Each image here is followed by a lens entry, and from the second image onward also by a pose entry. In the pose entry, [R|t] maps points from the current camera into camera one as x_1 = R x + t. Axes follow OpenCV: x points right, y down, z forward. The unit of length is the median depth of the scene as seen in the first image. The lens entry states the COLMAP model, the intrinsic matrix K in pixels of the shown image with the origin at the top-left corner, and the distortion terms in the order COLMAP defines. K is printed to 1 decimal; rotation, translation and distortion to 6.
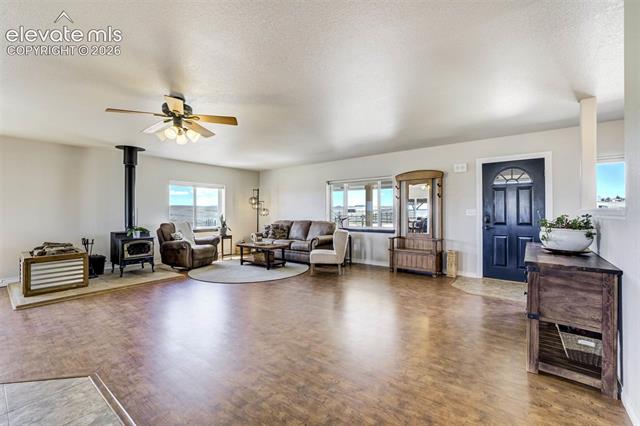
lens RADIAL K [[290.0, 0, 320.0], [0, 290.0, 213.0], [0, 0, 1]] dist [-0.001038, -0.000023]
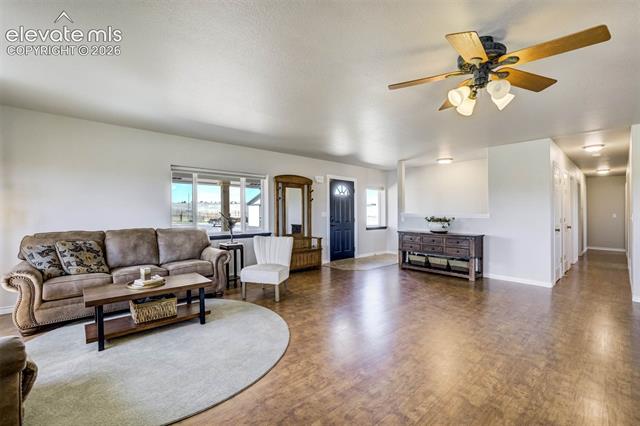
lens RADIAL K [[290.0, 0, 320.0], [0, 290.0, 213.0], [0, 0, 1]] dist [-0.001038, -0.000023]
pose [[0.168071, 0.001081, 0.985774, -0.714761], [0.000776, 0.999999, -0.001229, -0.005477], [-0.985775, 0.000971, 0.168070, 0.738198]]
